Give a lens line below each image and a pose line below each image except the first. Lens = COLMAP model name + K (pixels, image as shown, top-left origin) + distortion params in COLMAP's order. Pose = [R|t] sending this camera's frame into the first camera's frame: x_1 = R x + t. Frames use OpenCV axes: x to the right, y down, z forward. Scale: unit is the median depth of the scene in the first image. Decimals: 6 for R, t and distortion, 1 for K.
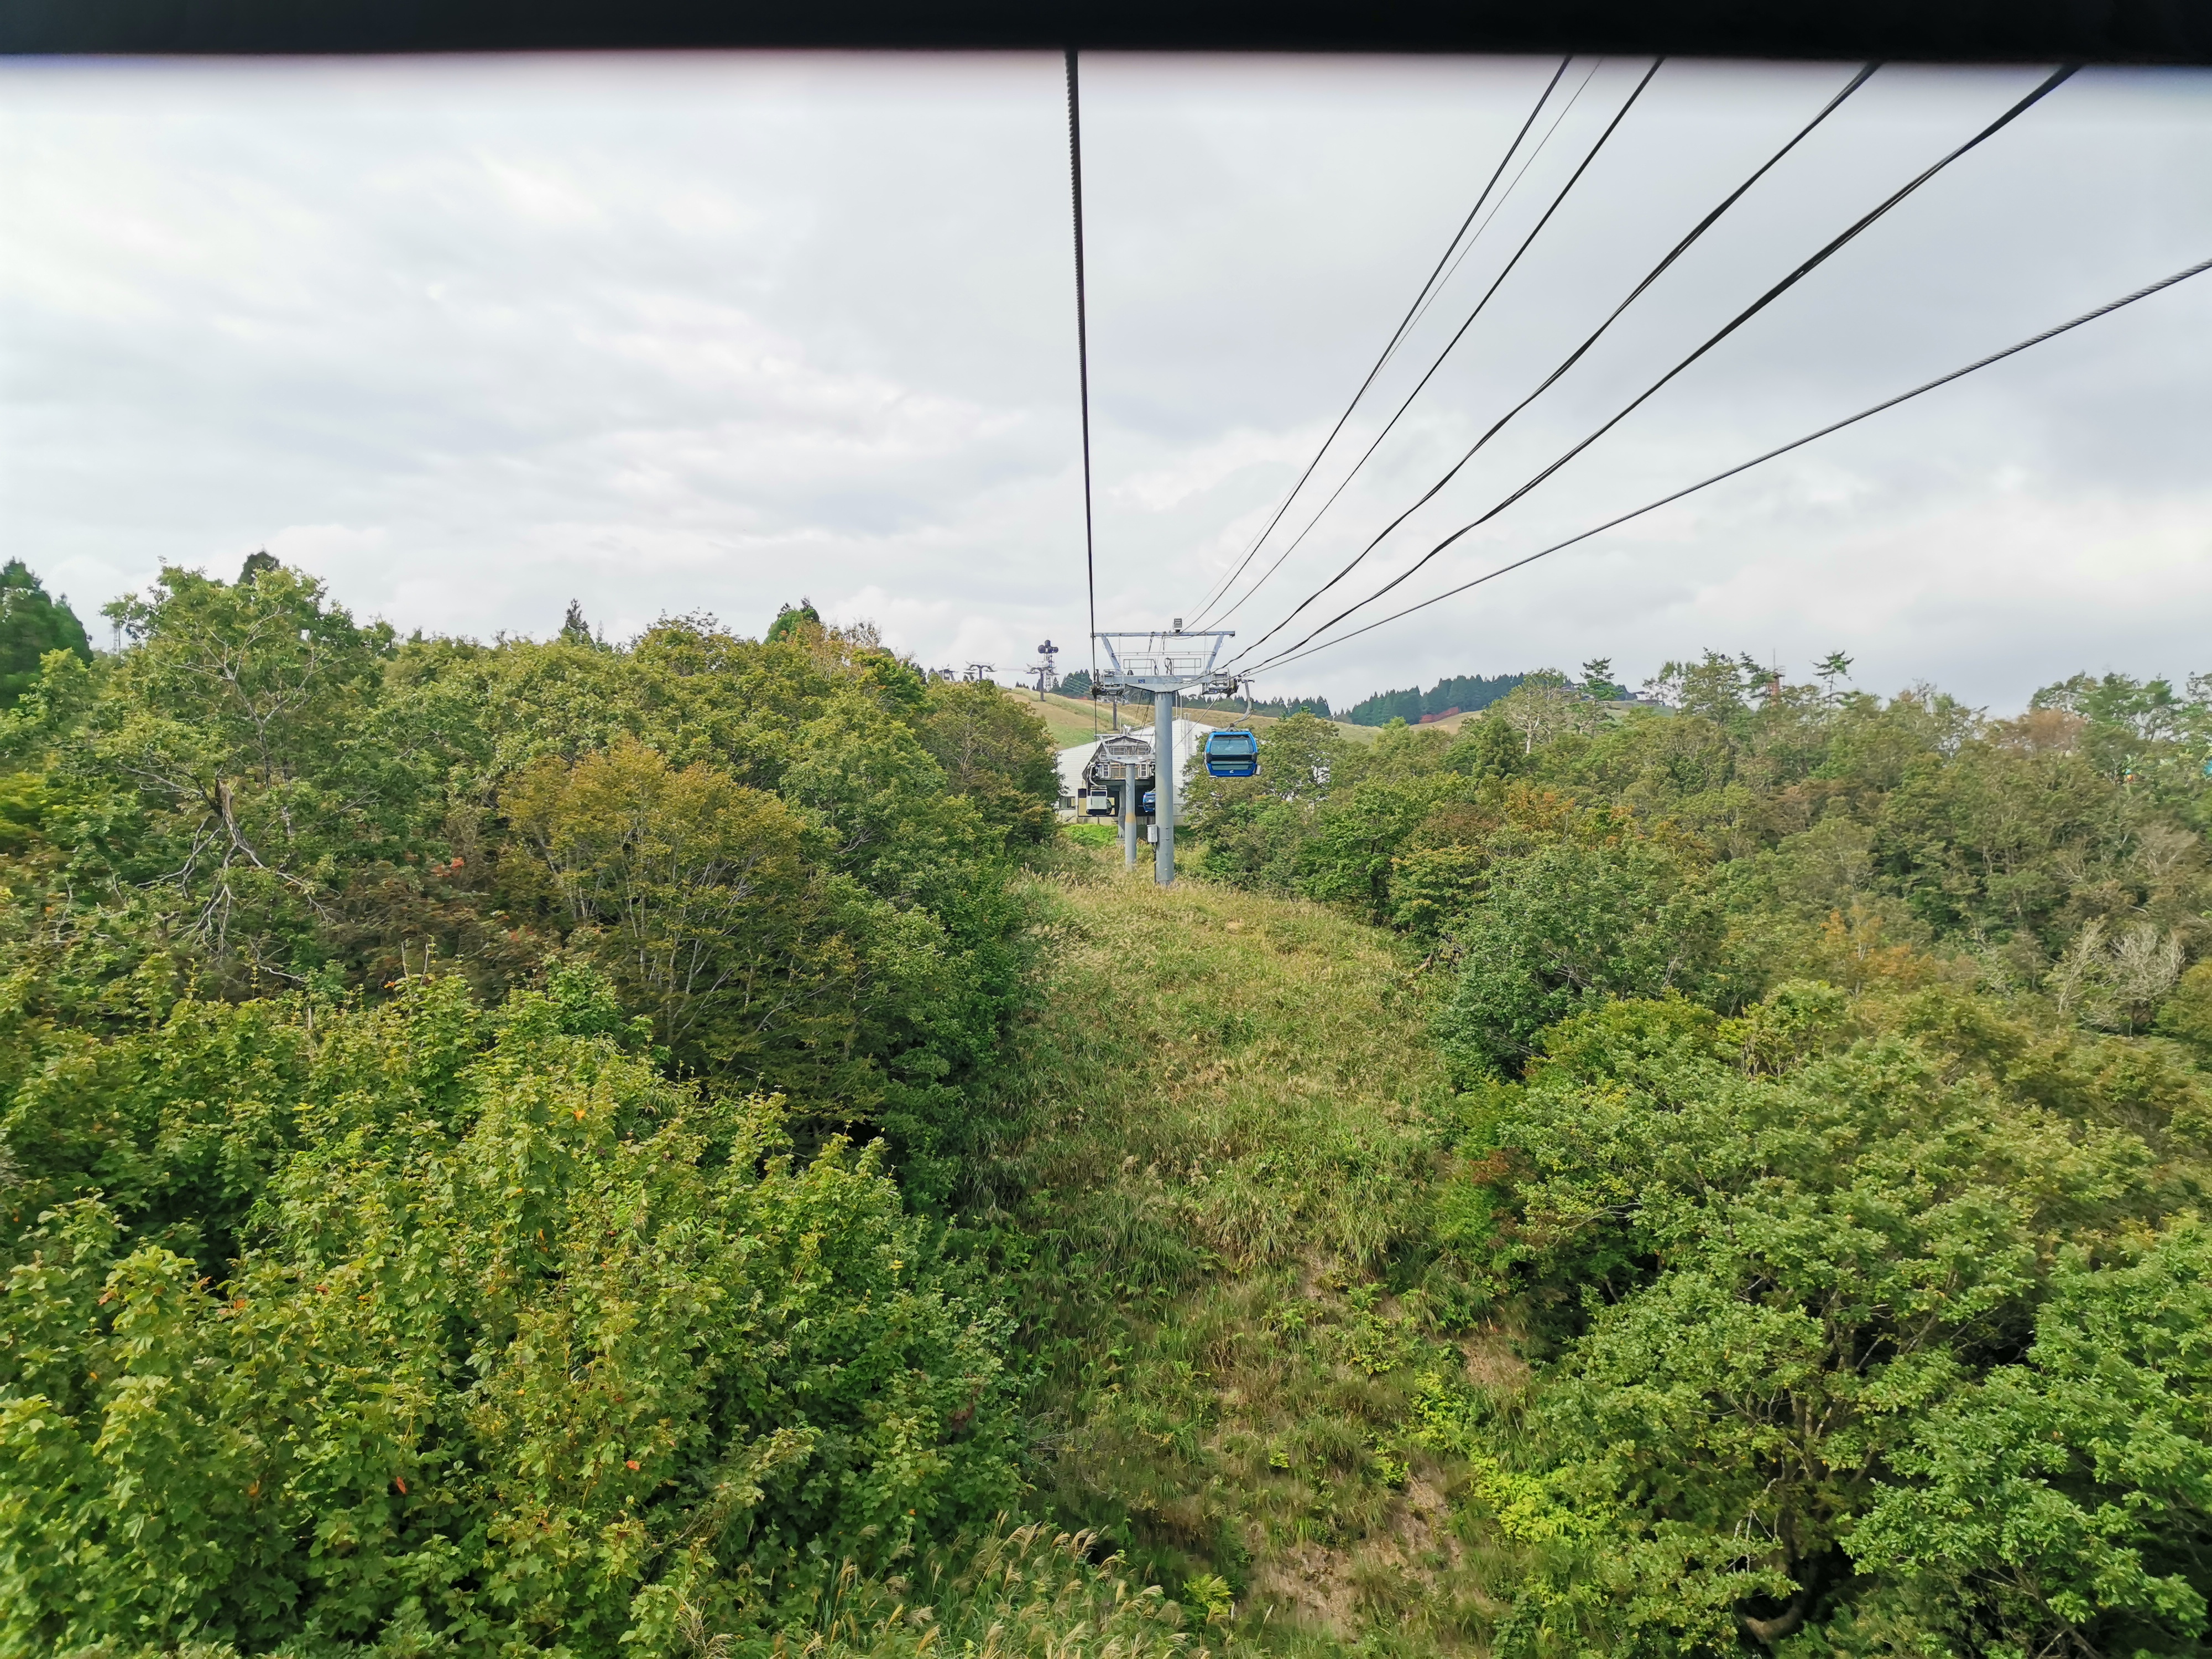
lens RADIAL K [[1614.4, 0, 1108.4], [0, 1614.4, 820.3], [0, 0, 1]] dist [-0.000729, -0.023335]
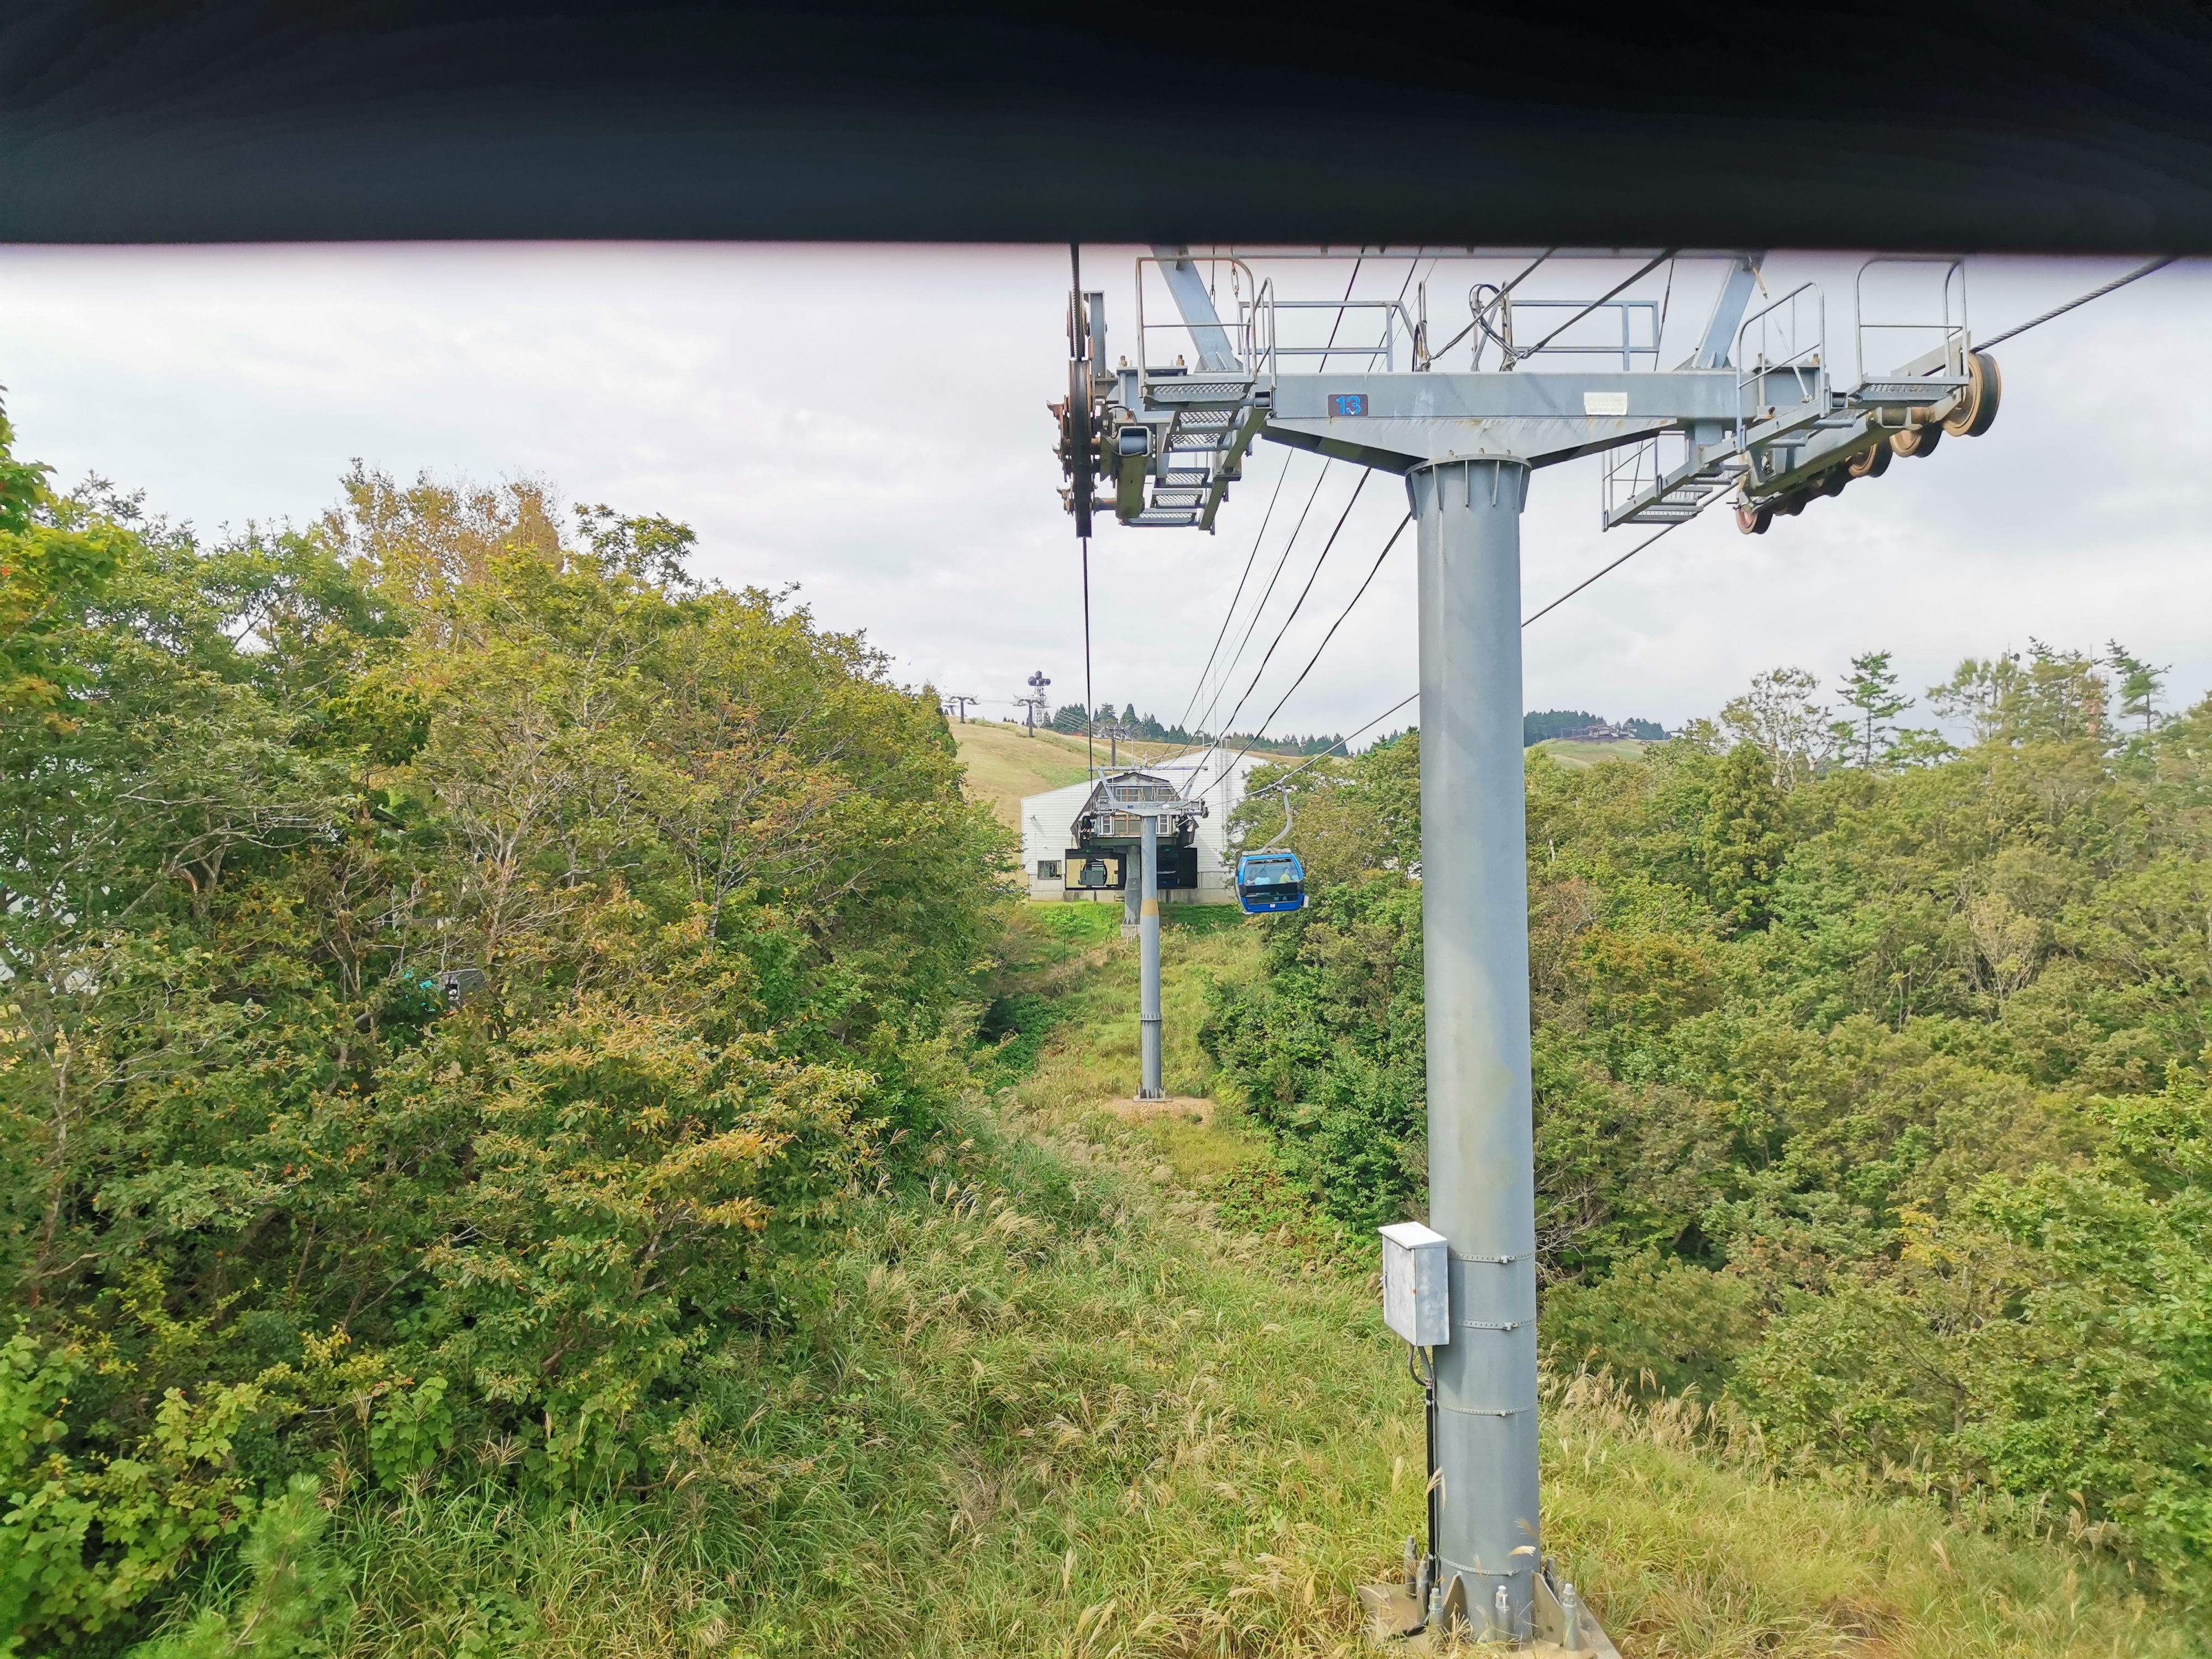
lens RADIAL K [[1614.4, 0, 1105.2], [0, 1614.4, 826.4], [0, 0, 1]] dist [-0.000729, -0.023335]
pose [[0.999998, 0.001856, 0.000500, -0.002514], [-0.001845, 0.999747, -0.022433, -0.015952], [-0.000541, 0.022432, 0.999748, 0.359870]]
